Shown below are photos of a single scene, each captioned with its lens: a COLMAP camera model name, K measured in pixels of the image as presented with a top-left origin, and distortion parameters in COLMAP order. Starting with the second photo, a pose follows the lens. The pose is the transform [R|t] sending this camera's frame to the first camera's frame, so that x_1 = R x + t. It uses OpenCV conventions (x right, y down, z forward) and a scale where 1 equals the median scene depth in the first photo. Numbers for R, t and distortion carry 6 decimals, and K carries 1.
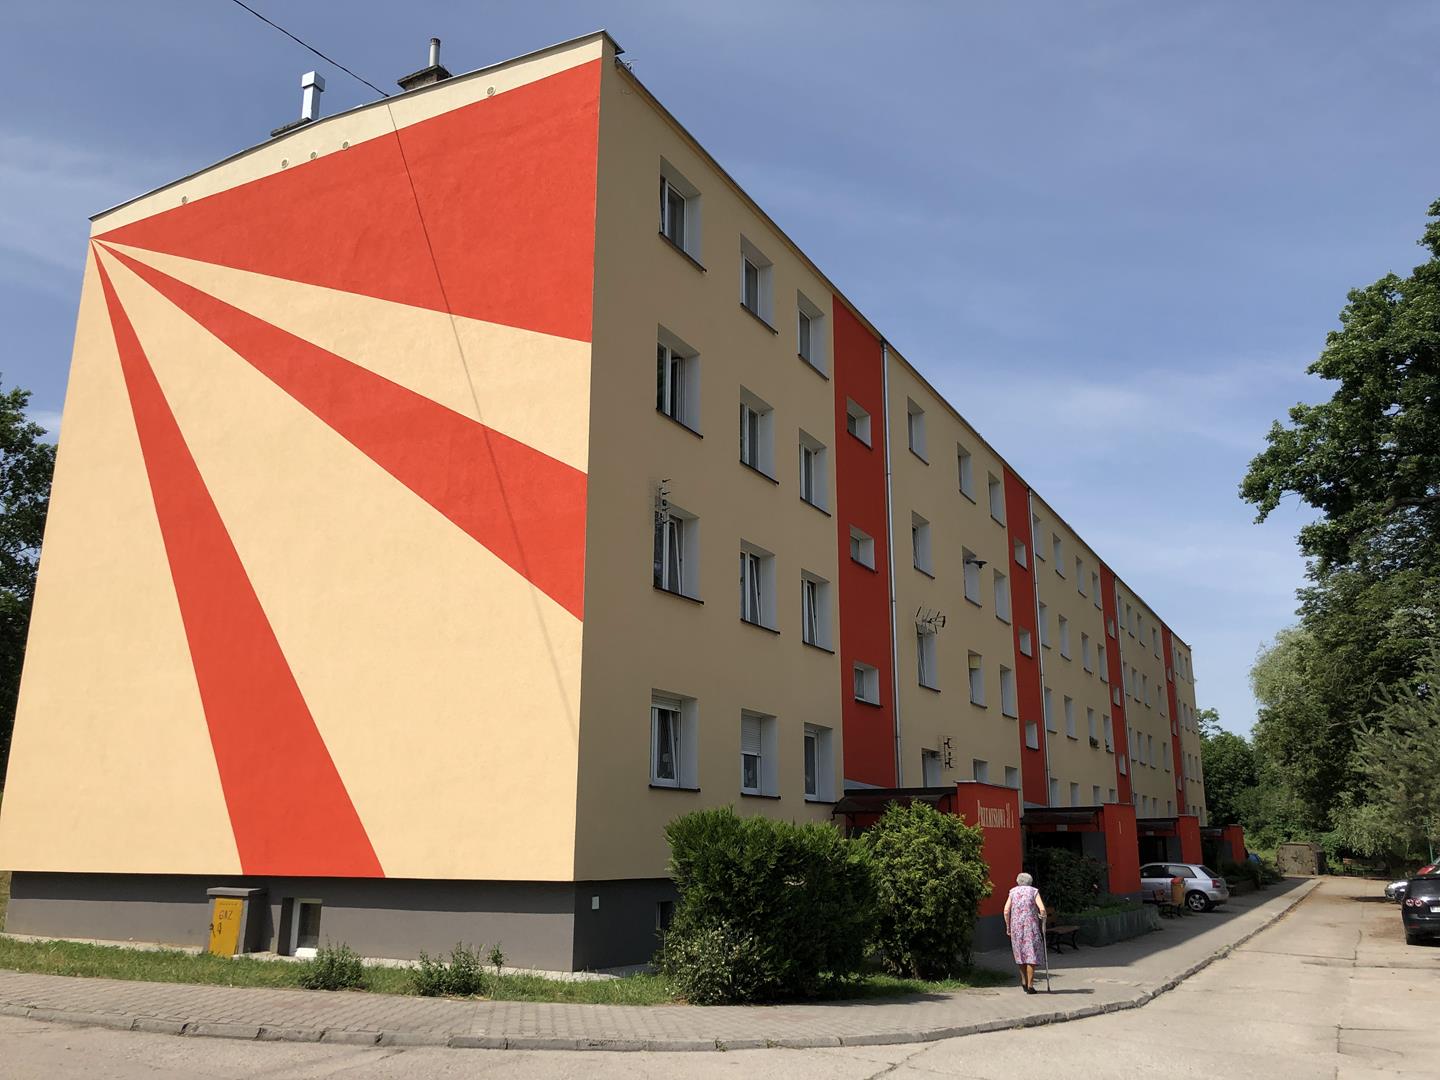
lens RADIAL K [[1179.4, 0, 720.0], [0, 1179.4, 540.0], [0, 0, 1]] dist [0.010079, -0.003654]
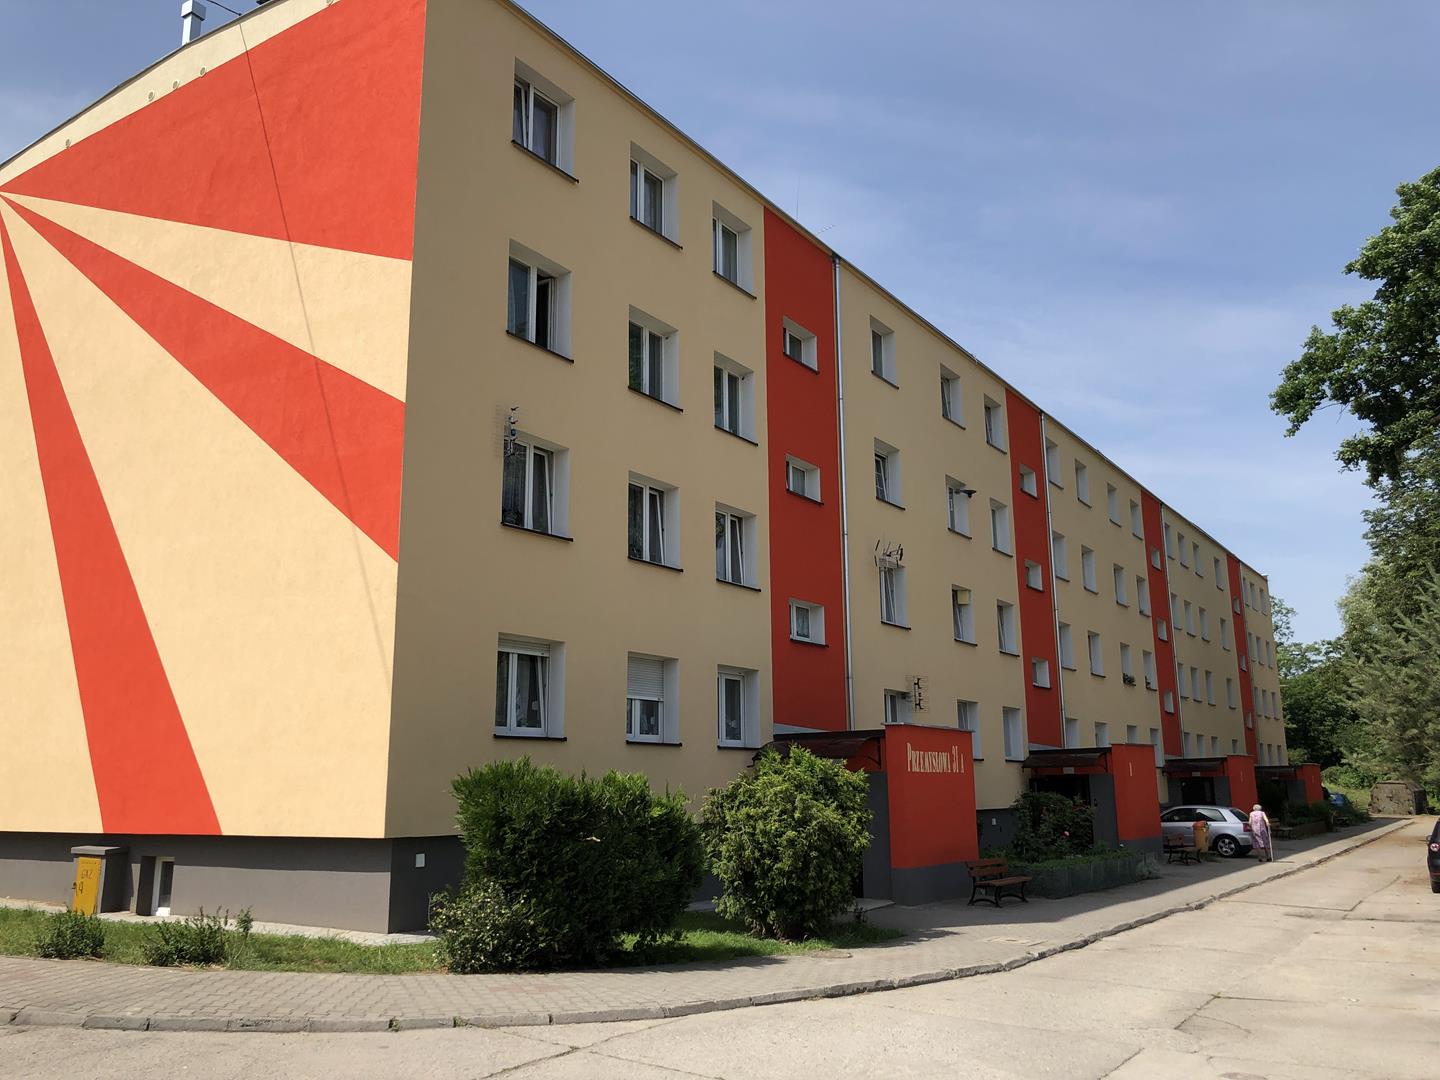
lens RADIAL K [[1173.9, 0, 720.0], [0, 1173.9, 540.0], [0, 0, 1]] dist [0.015187, -0.002871]
pose [[0.994942, -0.032703, -0.094975, 0.181888], [0.036793, 0.998456, 0.041627, 0.018442], [0.093467, -0.044911, 0.994609, 0.083119]]
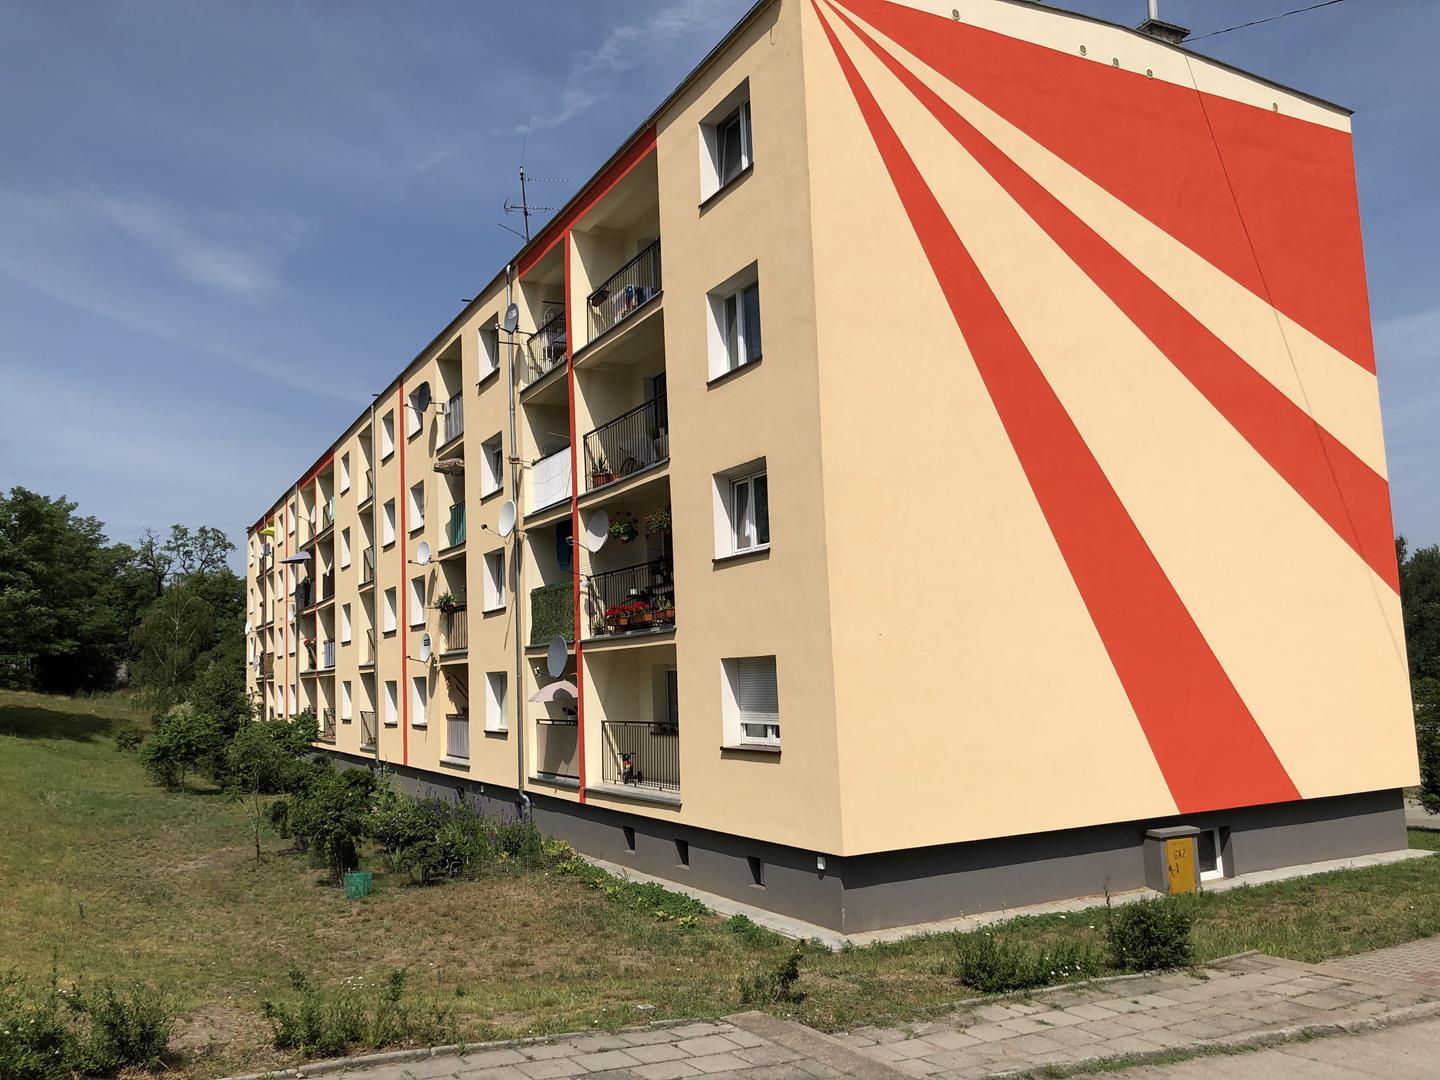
lens RADIAL K [[1179.4, 0, 720.0], [0, 1179.4, 540.0], [0, 0, 1]] dist [0.010079, -0.003654]
pose [[0.566377, 0.070886, 0.821092, -1.346647], [-0.168725, 0.985165, 0.031333, 0.076125], [-0.806690, -0.156285, 0.569935, 0.701375]]
